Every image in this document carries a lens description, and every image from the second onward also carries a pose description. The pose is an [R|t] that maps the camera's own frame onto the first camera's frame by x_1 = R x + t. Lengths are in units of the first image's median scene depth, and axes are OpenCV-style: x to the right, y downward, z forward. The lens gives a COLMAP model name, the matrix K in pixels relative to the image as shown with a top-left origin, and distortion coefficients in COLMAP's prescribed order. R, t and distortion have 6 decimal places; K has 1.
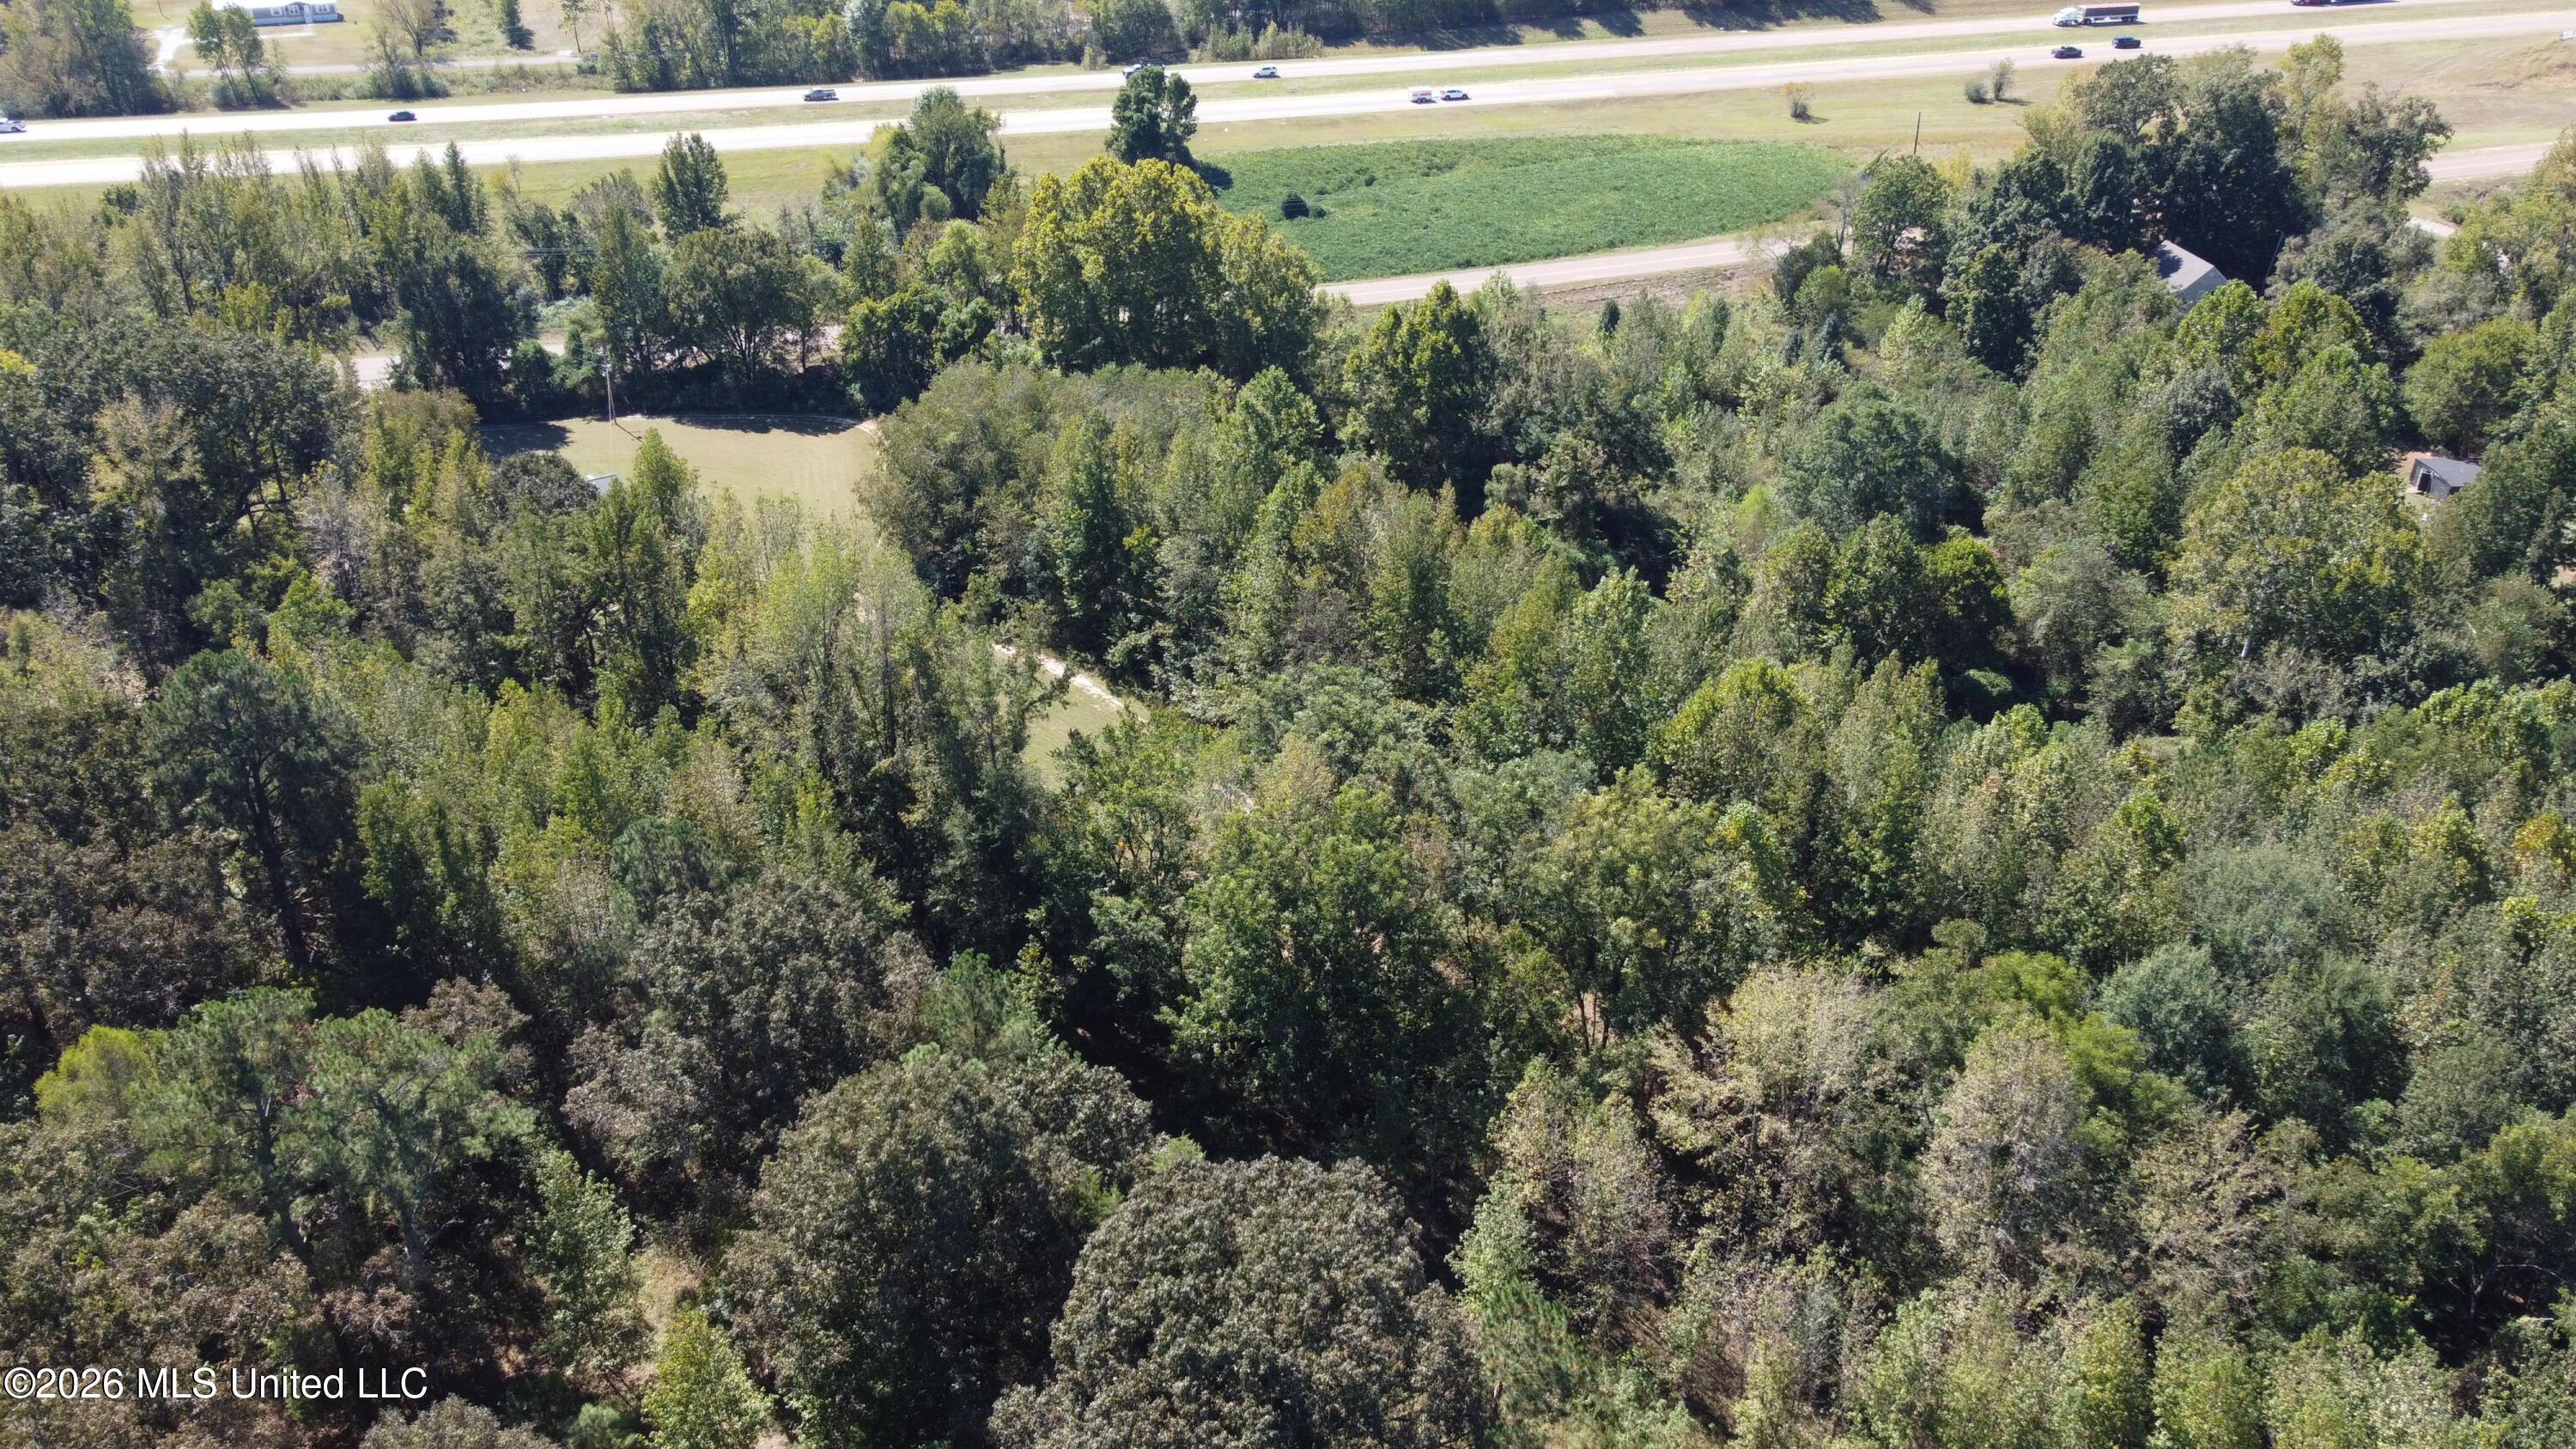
lens RADIAL K [[1942.3, 0, 1288.1], [0, 1942.3, 723.5], [0, 0, 1]] dist [-0.002254, -0.003430]
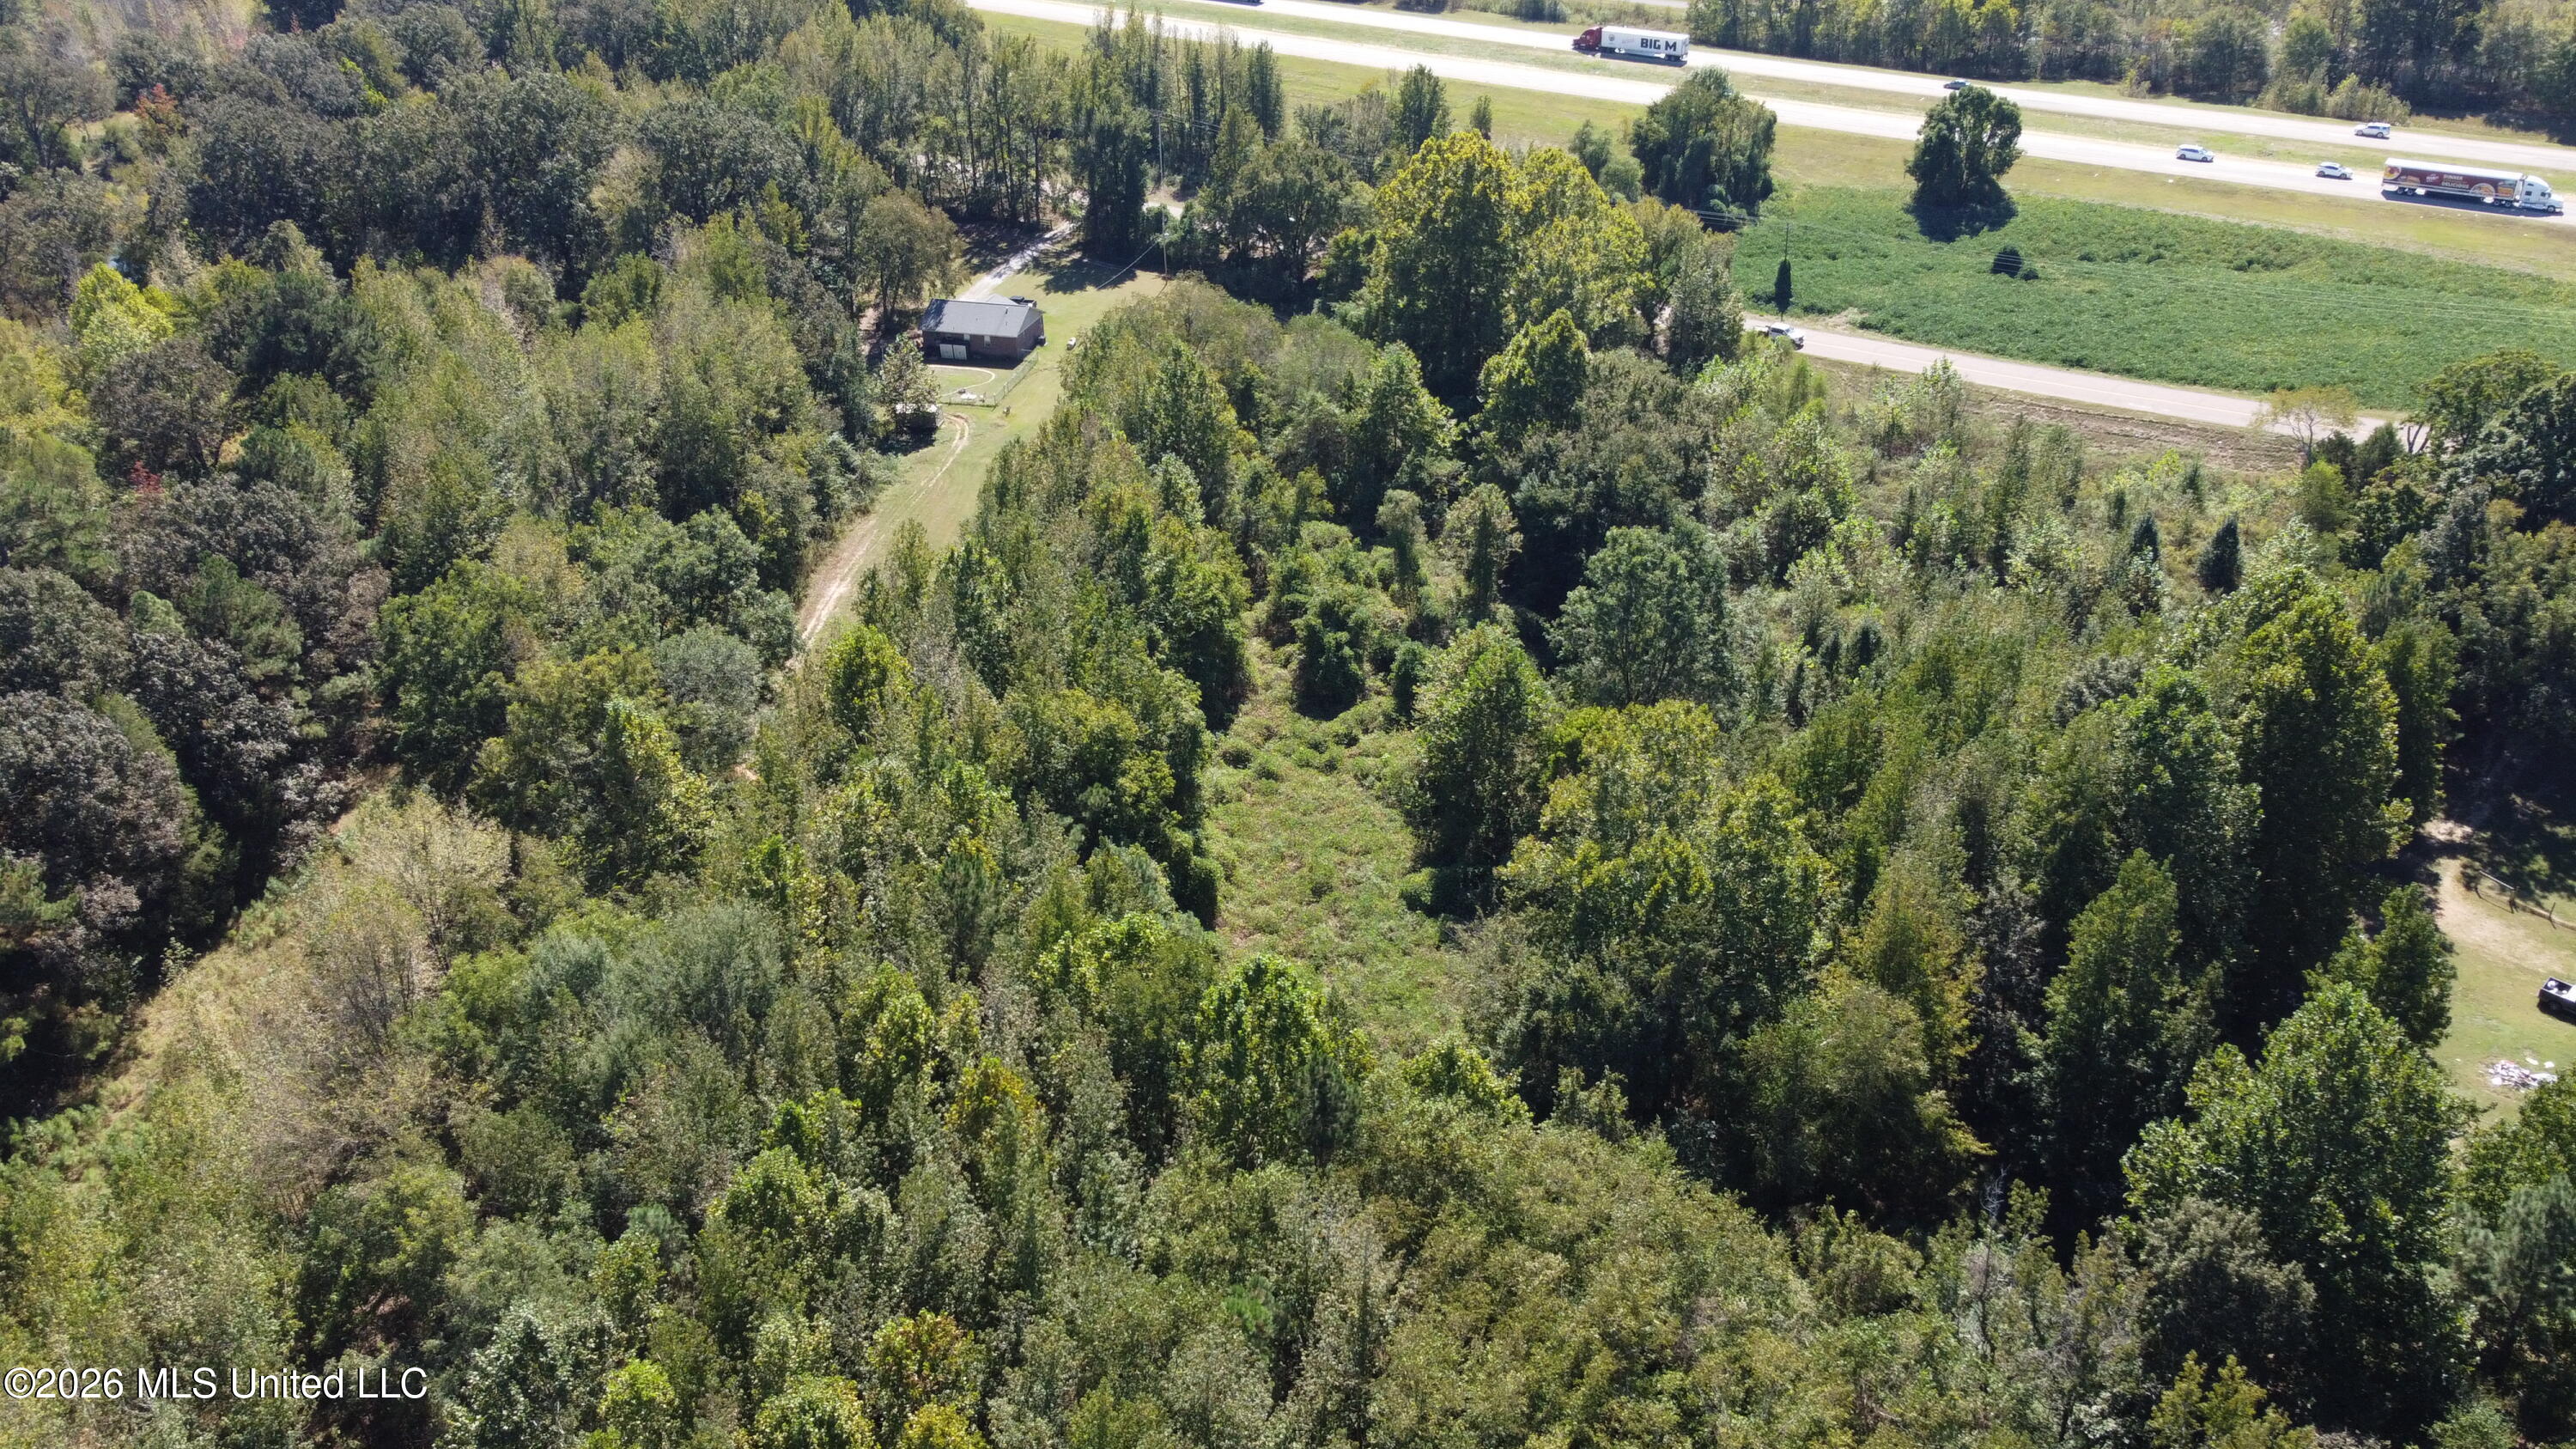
lens RADIAL K [[1942.3, 0, 1292.1], [0, 1942.3, 731.1], [0, 0, 1]] dist [-0.002254, -0.003430]
pose [[0.644421, 0.378243, -0.664570, 0.425725], [-0.367849, 0.915268, 0.164231, -0.092684], [0.670379, 0.138627, 0.728954, 0.169736]]
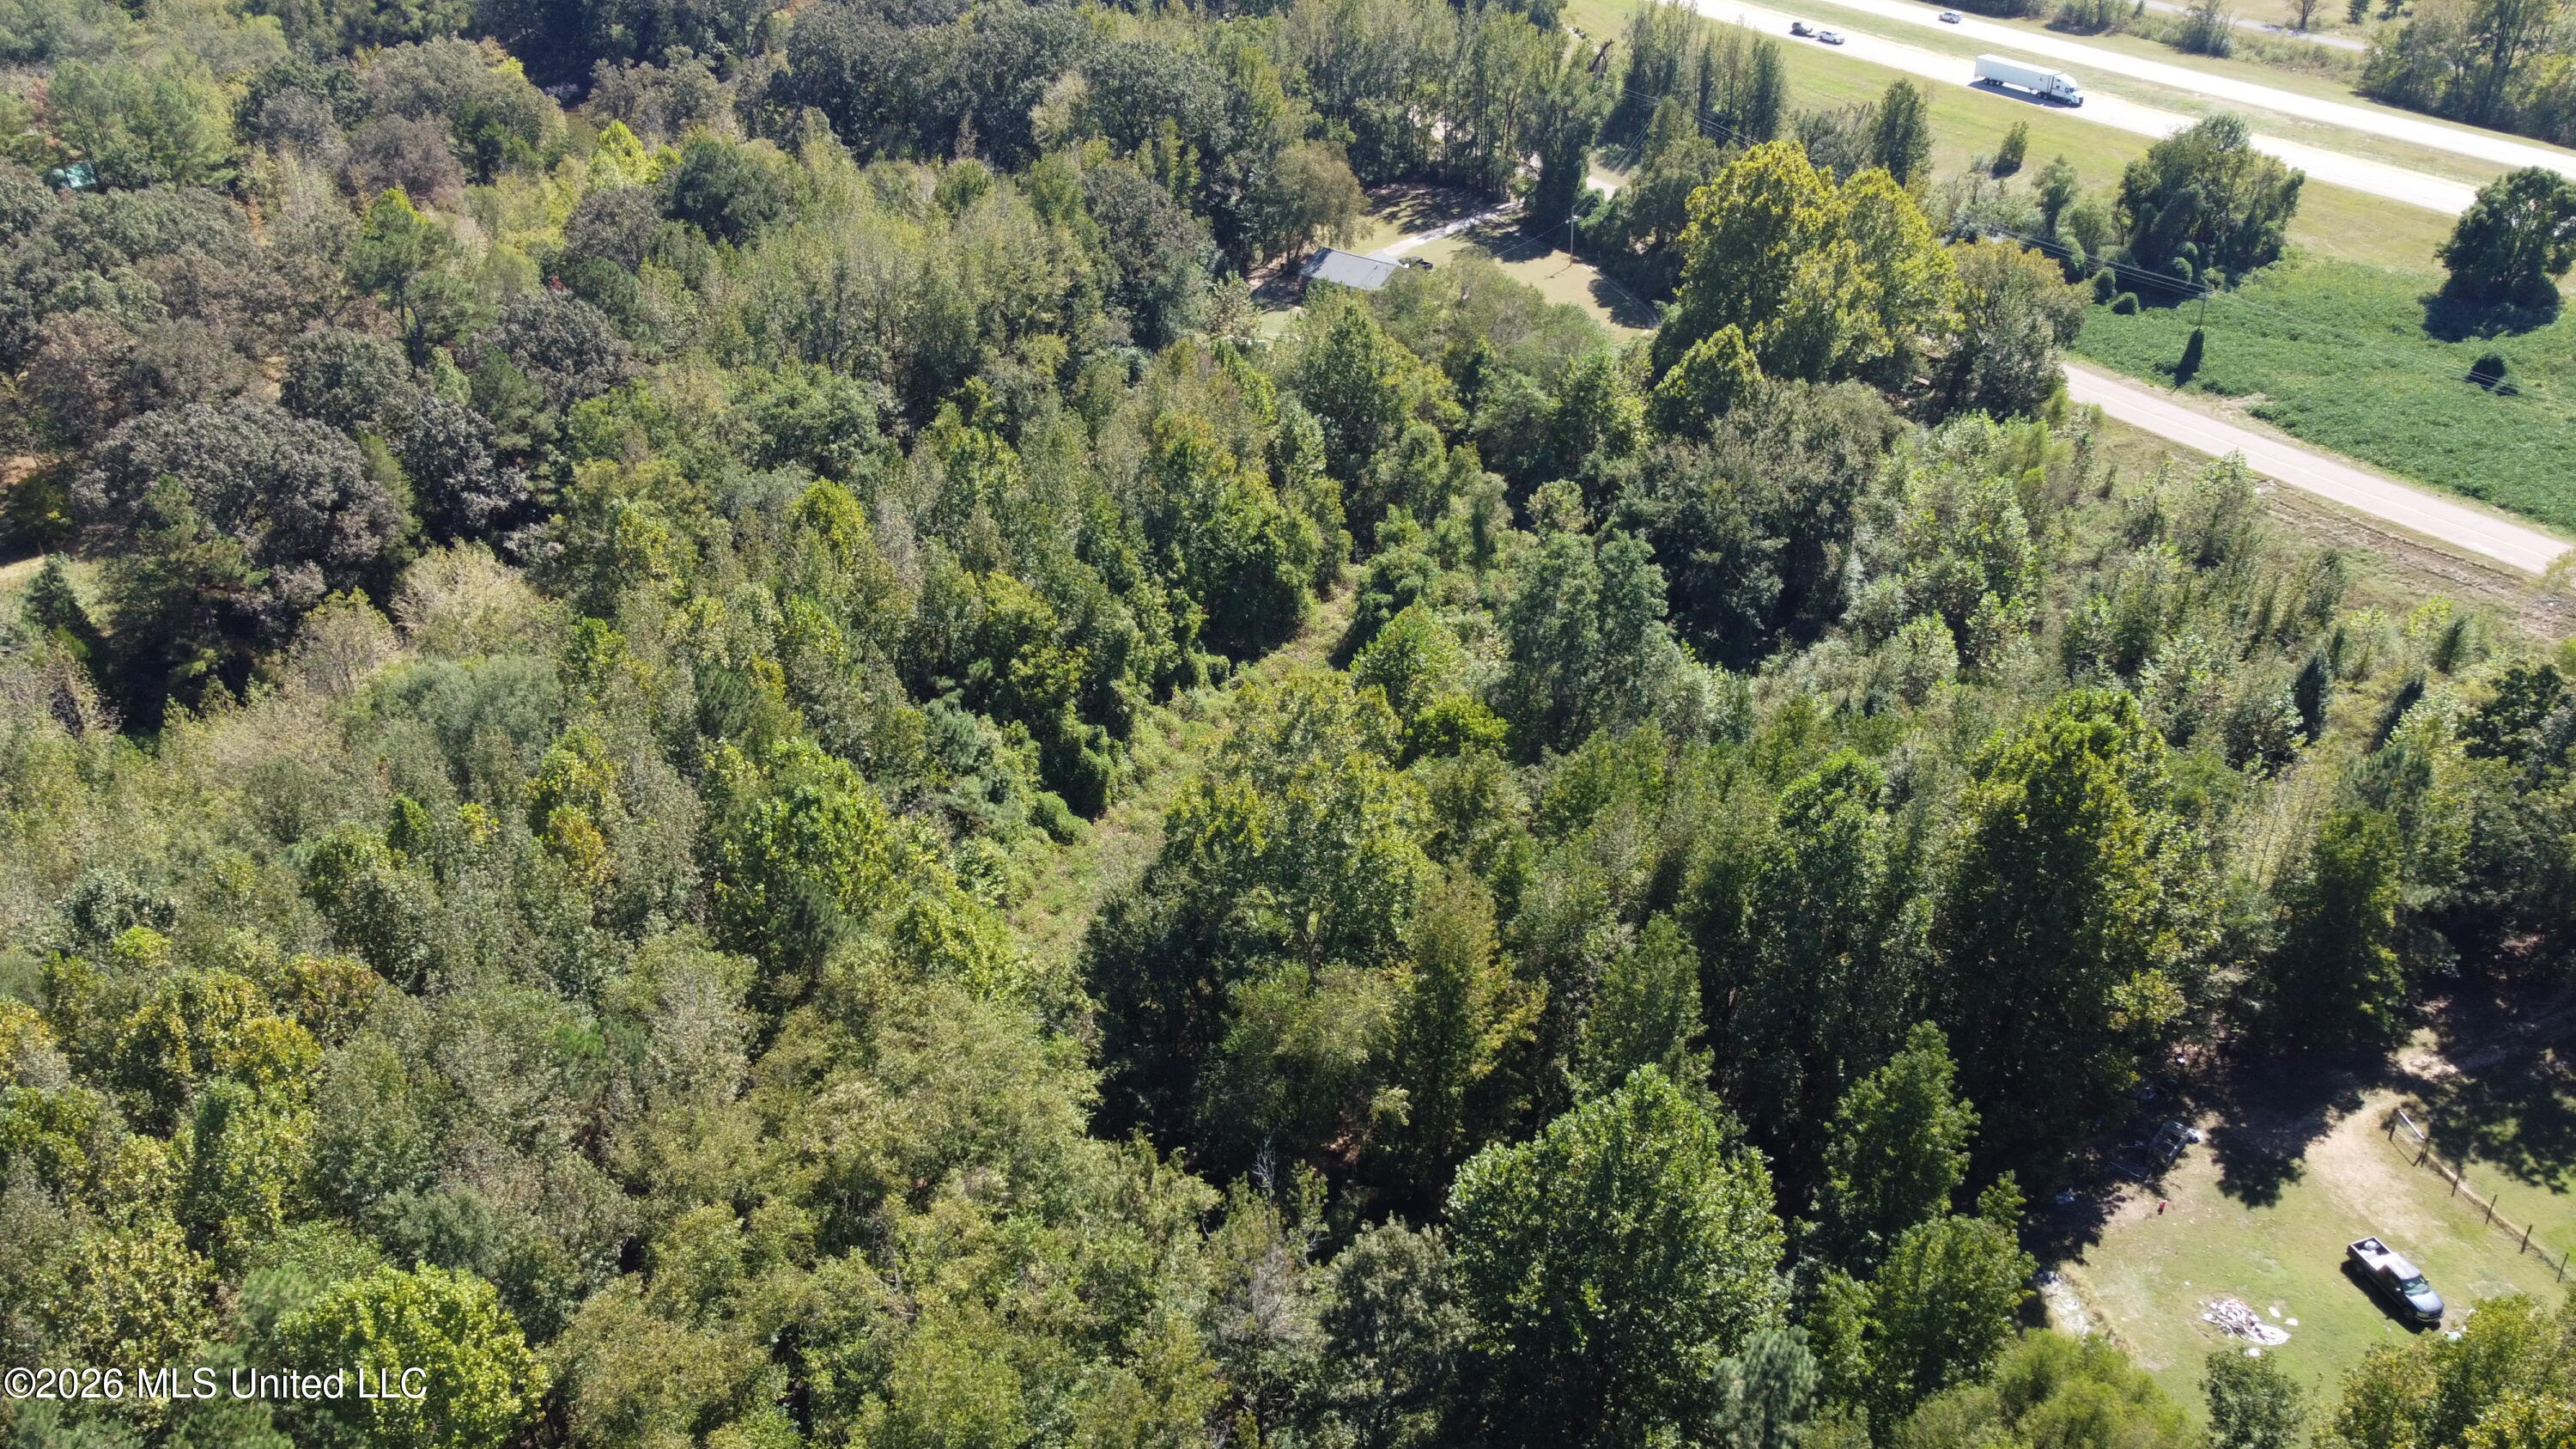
lens RADIAL K [[1942.3, 0, 1298.7], [0, 1942.3, 714.6], [0, 0, 1]] dist [-0.002254, -0.003430]
pose [[0.255032, 0.482635, -0.837868, 0.540793], [-0.473417, 0.817883, 0.327023, -0.174143], [0.843110, 0.313259, 0.437074, 0.308330]]
